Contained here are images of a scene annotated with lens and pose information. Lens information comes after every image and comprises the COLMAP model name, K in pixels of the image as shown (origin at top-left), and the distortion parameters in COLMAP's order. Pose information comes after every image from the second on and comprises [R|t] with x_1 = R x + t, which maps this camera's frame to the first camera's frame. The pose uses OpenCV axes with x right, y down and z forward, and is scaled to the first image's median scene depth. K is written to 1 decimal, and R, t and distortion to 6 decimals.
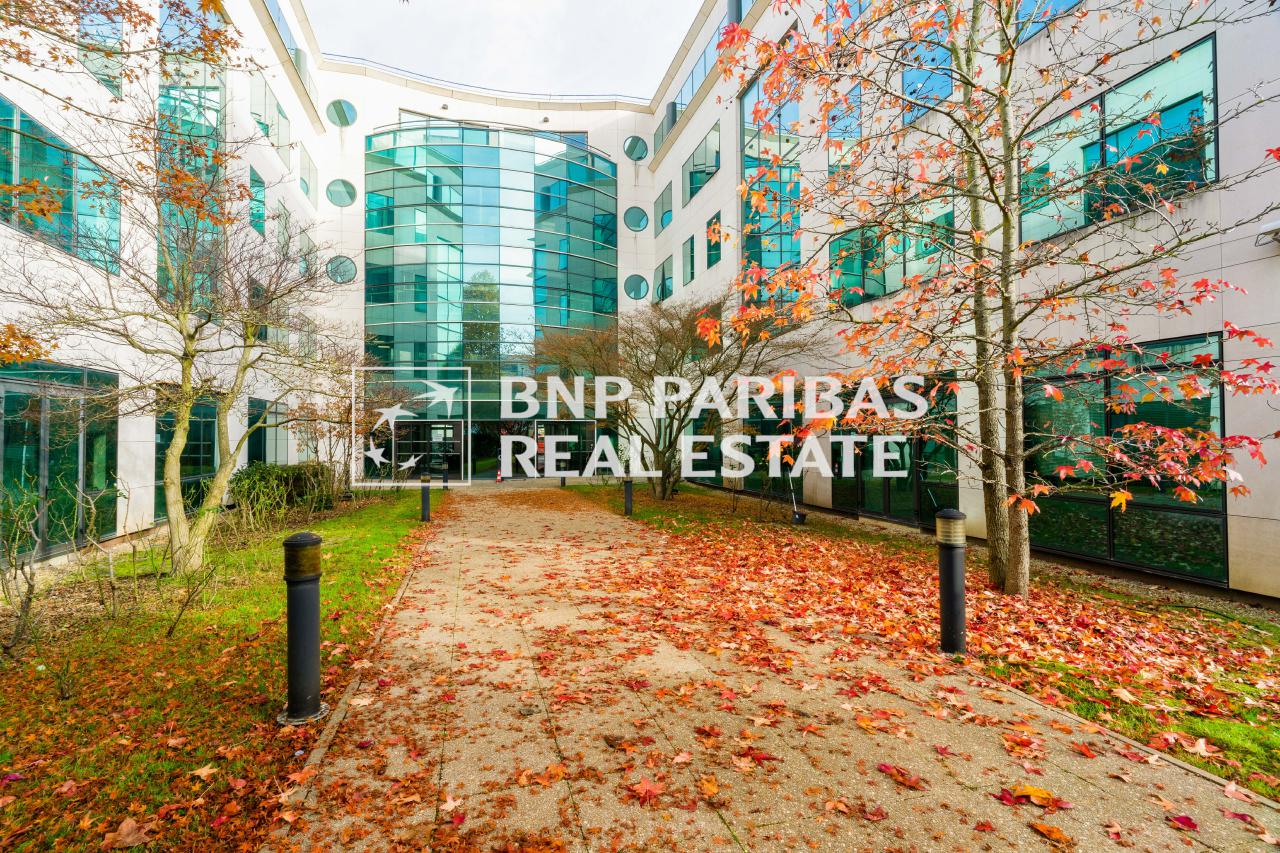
lens RADIAL K [[636.8, 0, 639.6], [0, 636.8, 416.8], [0, 0, 1]] dist [0.002731, 0.000996]
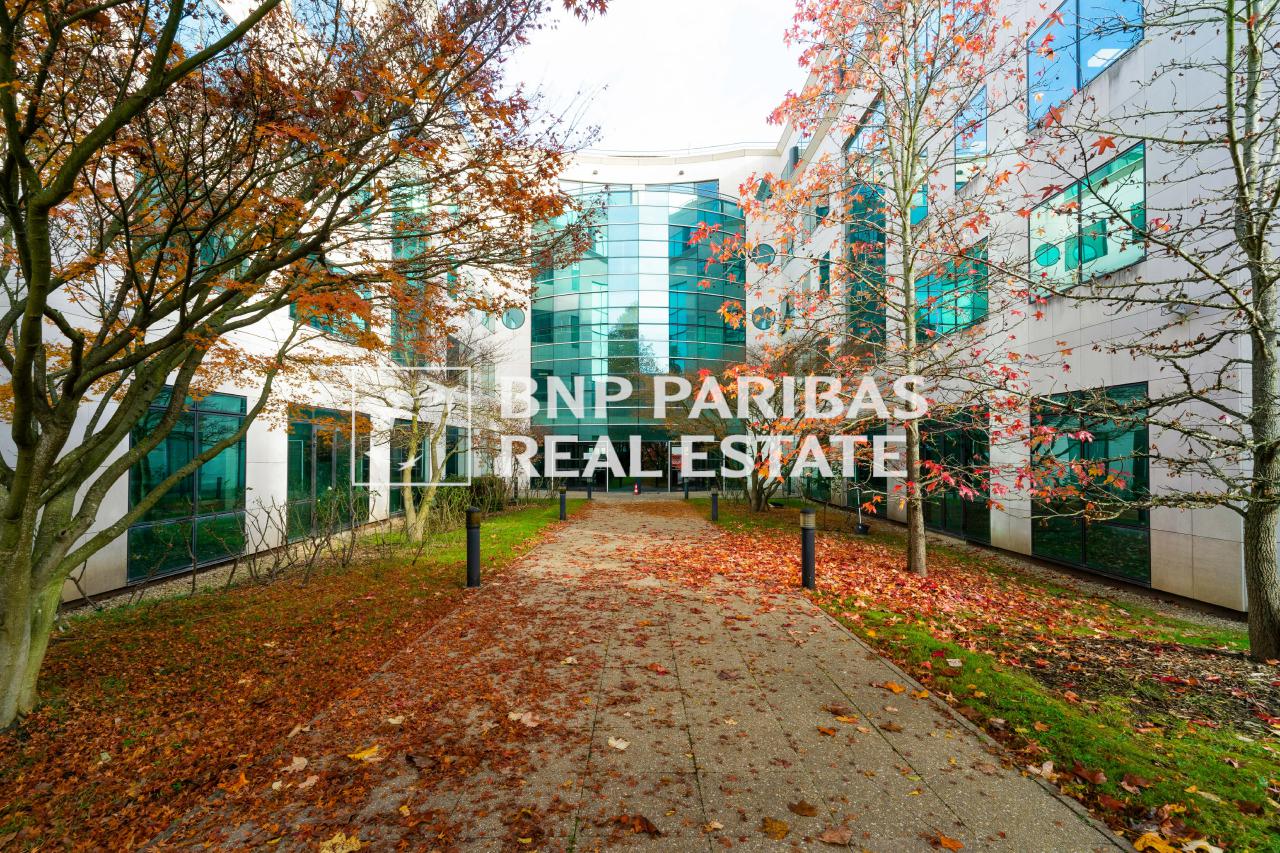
lens RADIAL K [[636.8, 0, 638.4], [0, 636.8, 434.0], [0, 0, 1]] dist [0.002731, 0.000996]
pose [[0.967893, -0.001262, -0.251358, 0.084254], [0.001472, 0.999999, 0.000650, -0.010690], [0.251357, -0.001000, 0.967894, -0.143855]]
